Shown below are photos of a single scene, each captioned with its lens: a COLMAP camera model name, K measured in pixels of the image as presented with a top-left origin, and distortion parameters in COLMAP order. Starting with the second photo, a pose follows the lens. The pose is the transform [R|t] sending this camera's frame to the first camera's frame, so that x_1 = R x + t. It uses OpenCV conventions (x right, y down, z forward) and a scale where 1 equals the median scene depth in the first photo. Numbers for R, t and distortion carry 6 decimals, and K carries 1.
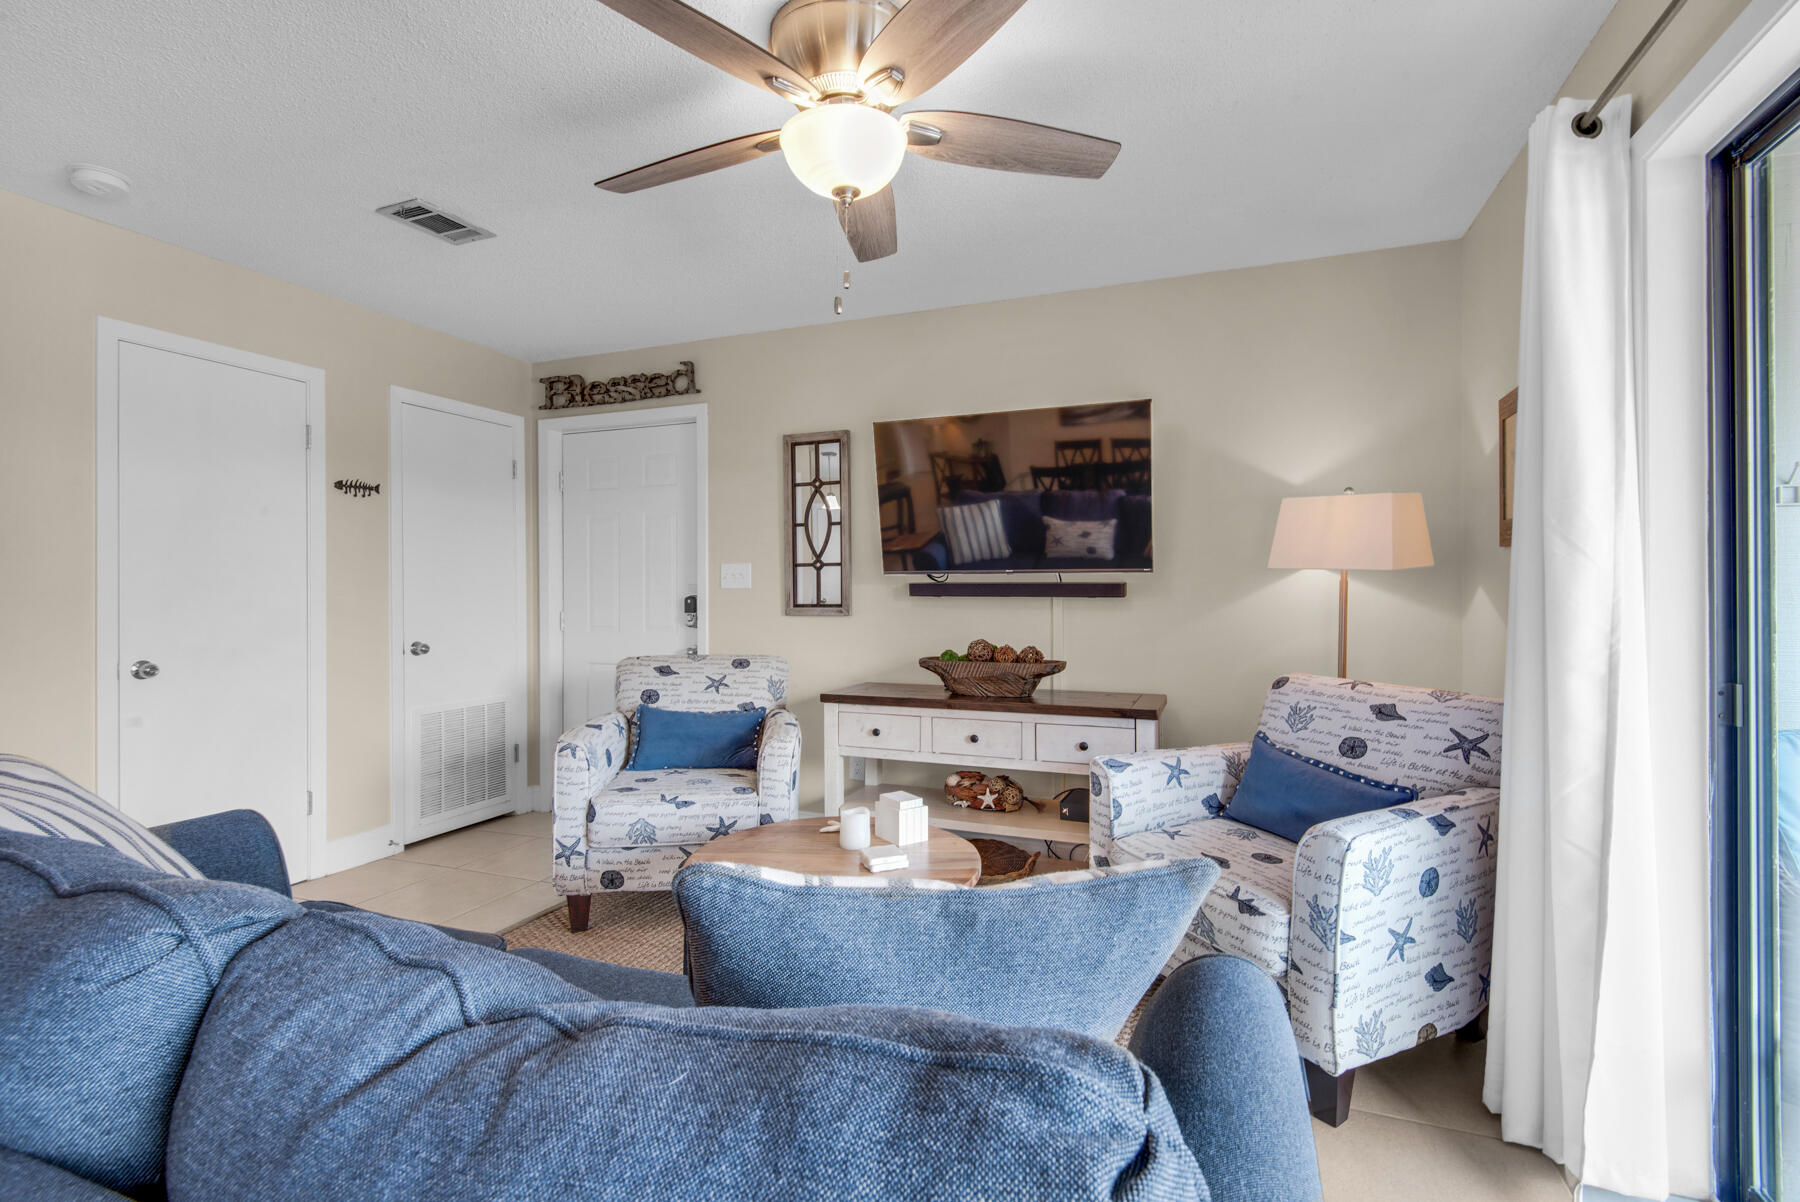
lens RADIAL K [[821.5, 0, 894.2], [0, 821.5, 589.9], [0, 0, 1]] dist [0.024289, -0.000064]
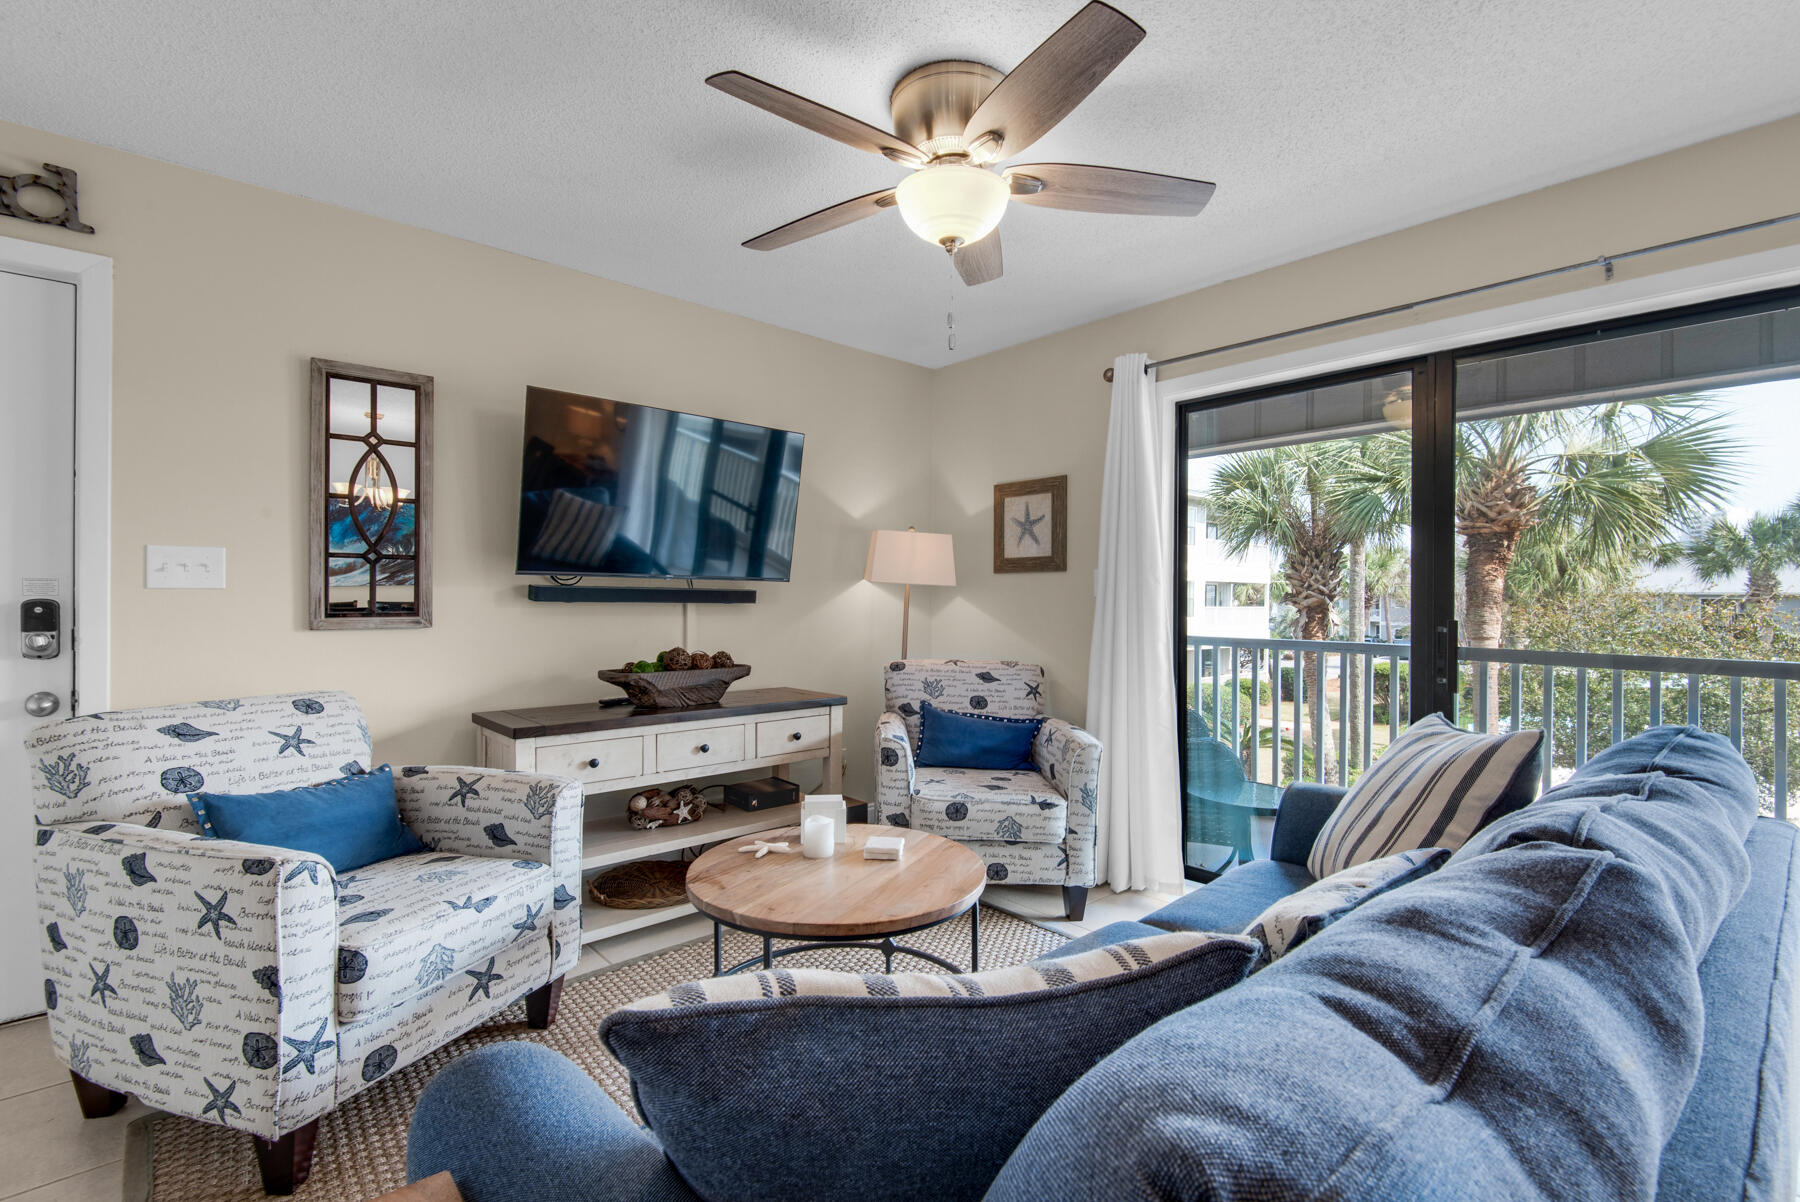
lens RADIAL K [[830.2, 0, 922.0], [0, 830.2, 599.7], [0, 0, 1]] dist [0.039500, -0.021683]
pose [[0.438979, 0.001798, 0.898496, -0.647307], [-0.010189, 0.999944, 0.002977, -0.000657], [-0.898440, -0.010462, 0.438972, 0.321935]]
